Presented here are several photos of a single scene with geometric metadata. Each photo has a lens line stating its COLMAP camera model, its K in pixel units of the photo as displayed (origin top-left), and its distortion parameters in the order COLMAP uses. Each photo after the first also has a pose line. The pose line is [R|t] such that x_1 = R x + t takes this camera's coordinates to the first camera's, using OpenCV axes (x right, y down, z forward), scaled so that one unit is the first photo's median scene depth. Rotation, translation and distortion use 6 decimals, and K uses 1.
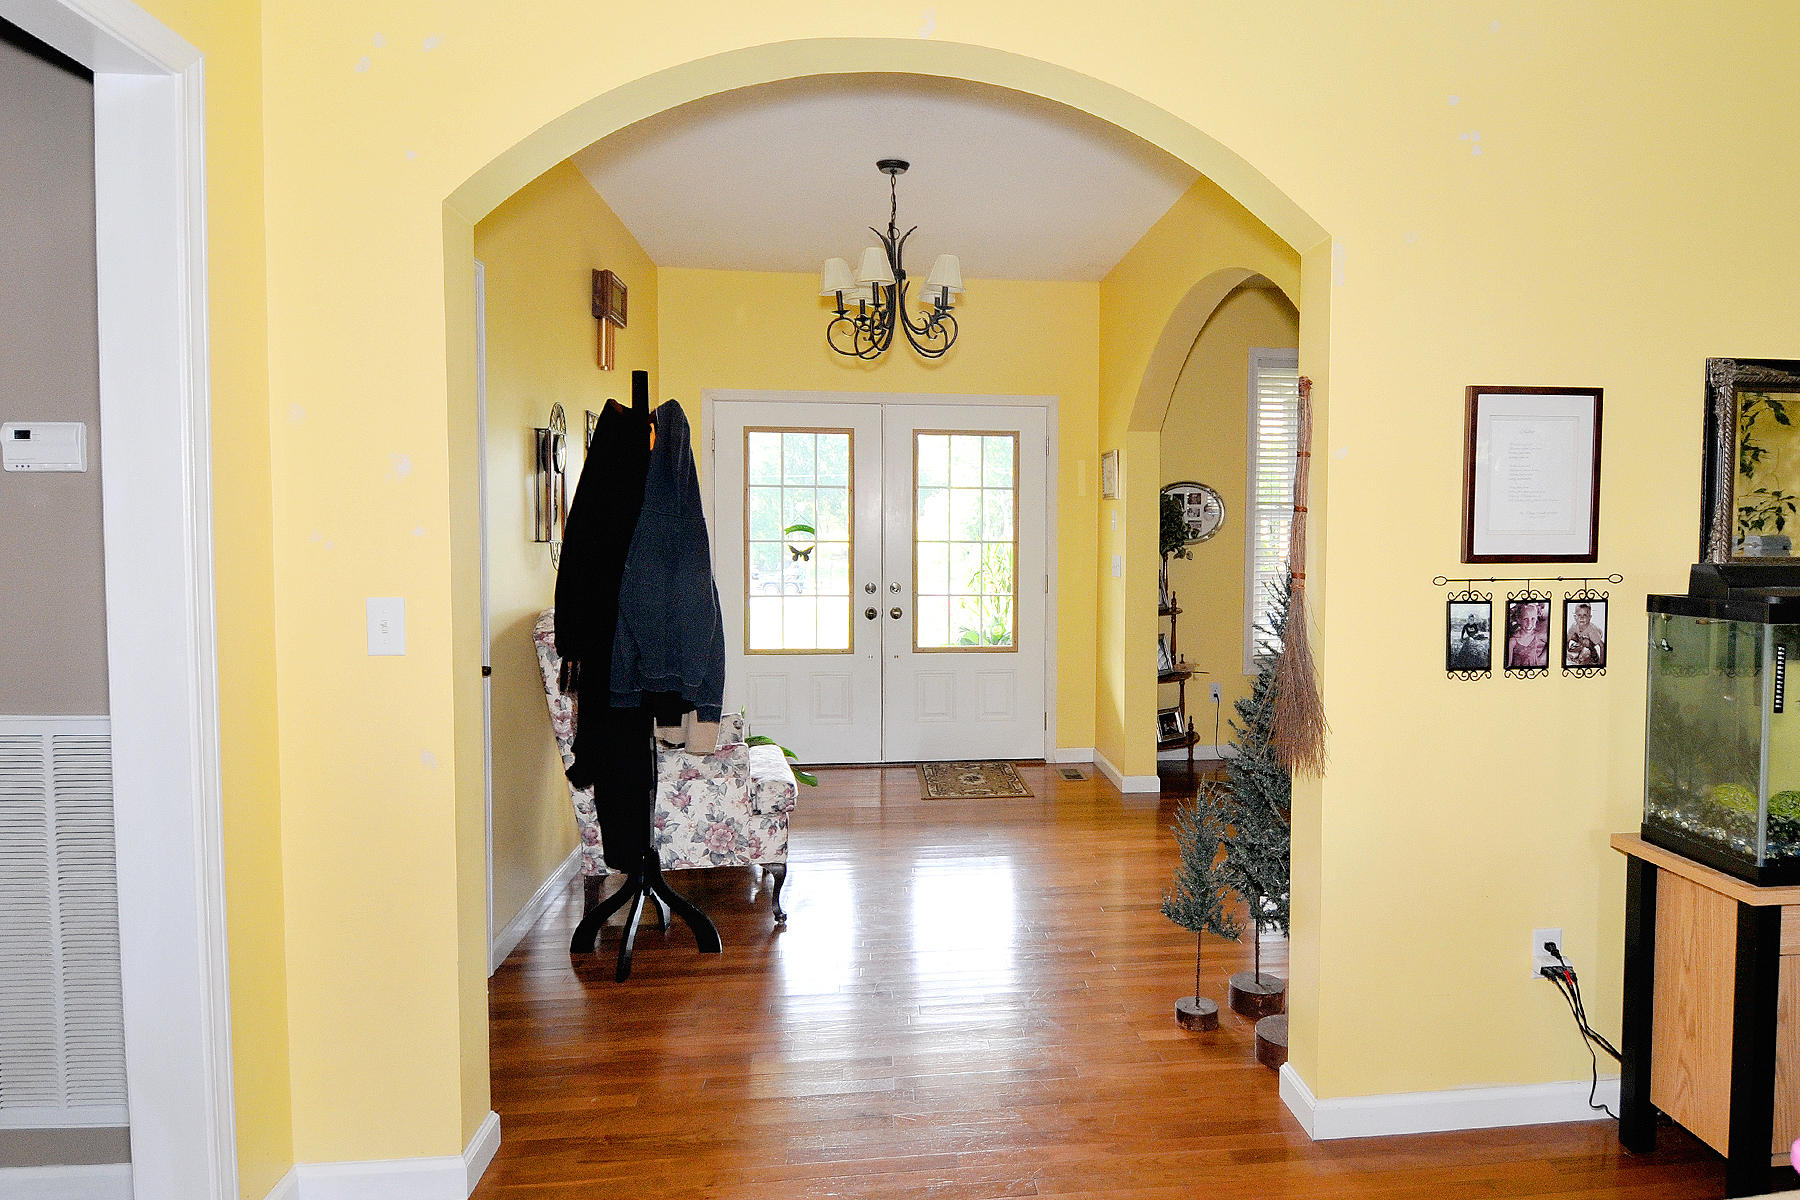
lens RADIAL K [[864.3, 0, 950.0], [0, 864.3, 620.4], [0, 0, 1]] dist [0.011545, -0.020688]
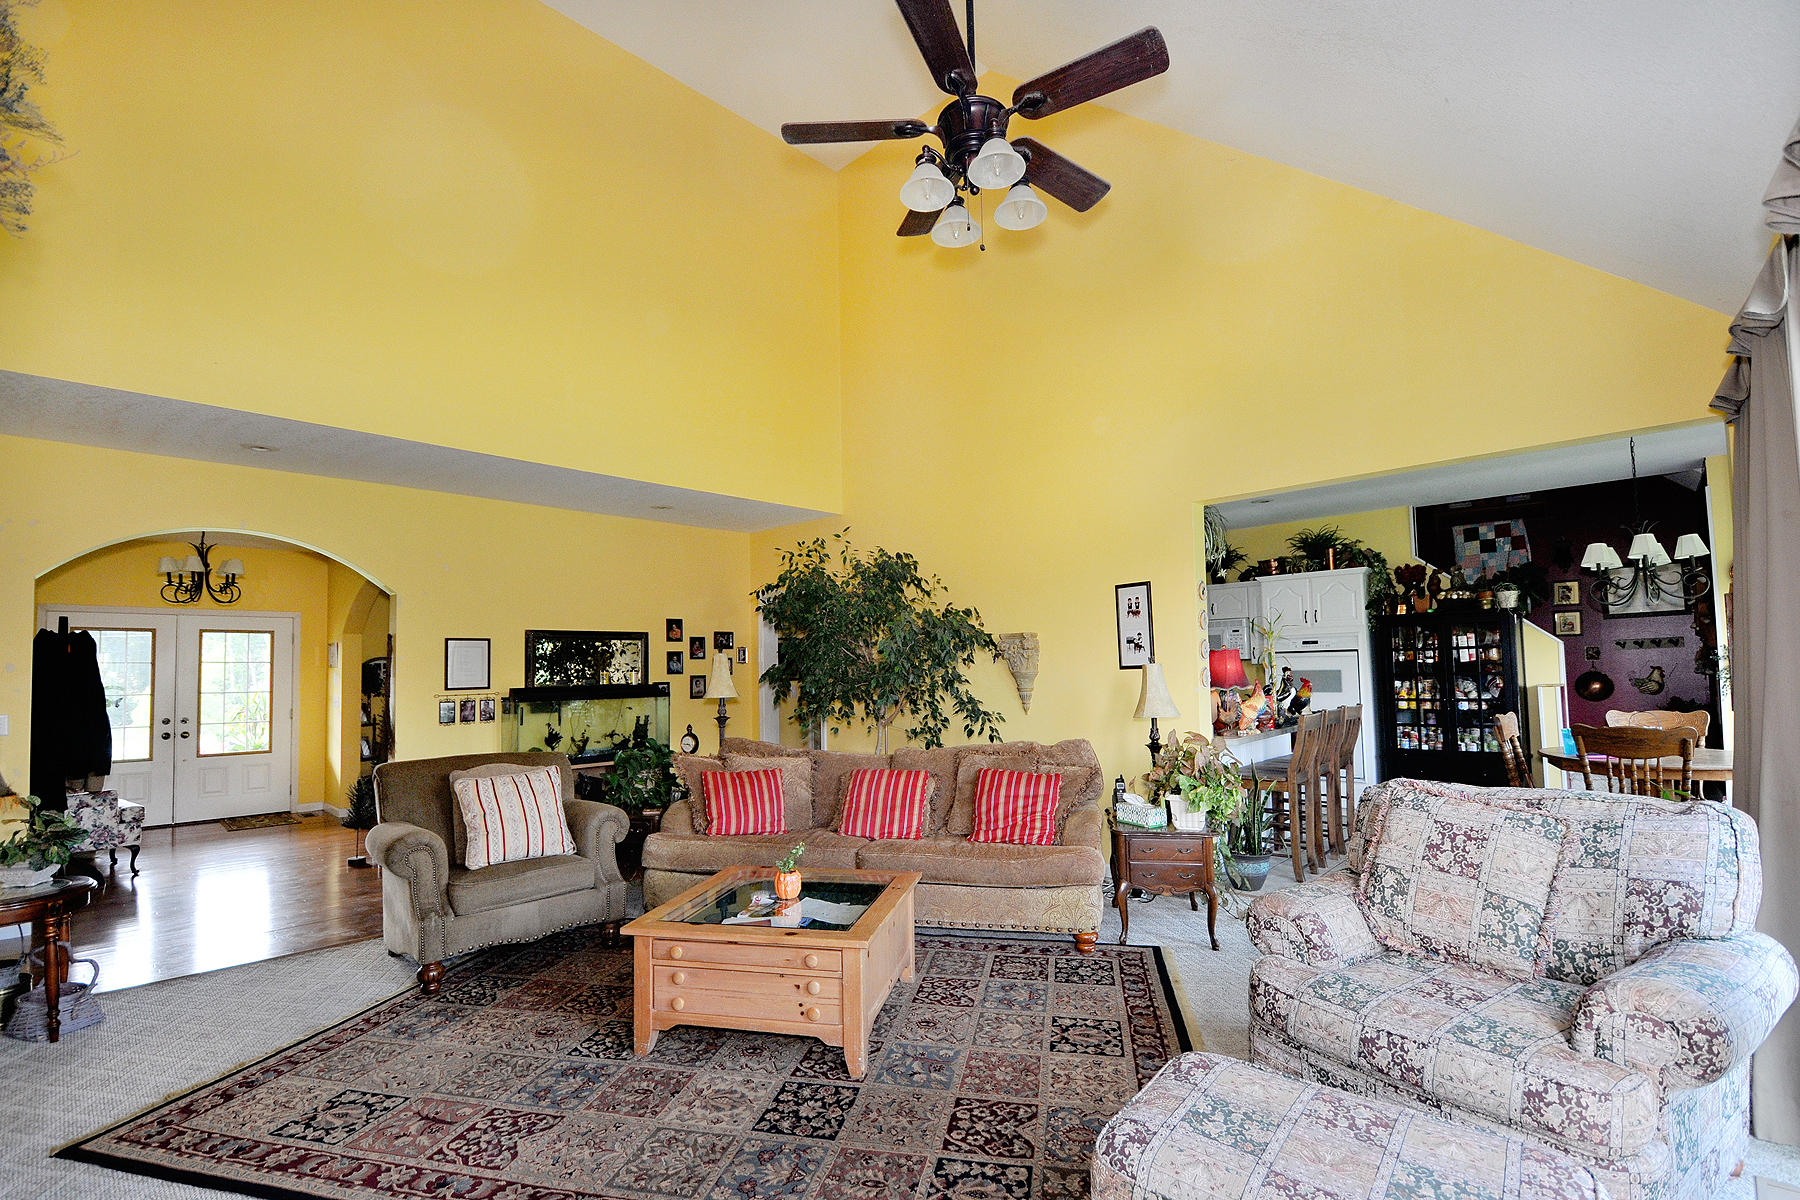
lens RADIAL K [[864.3, 0, 950.0], [0, 864.3, 620.4], [0, 0, 1]] dist [0.011545, -0.020688]
pose [[0.728545, 0.021808, 0.684651, -0.170706], [0.095264, 0.986555, -0.132795, 0.182240], [-0.678341, 0.161970, 0.716672, -1.697282]]
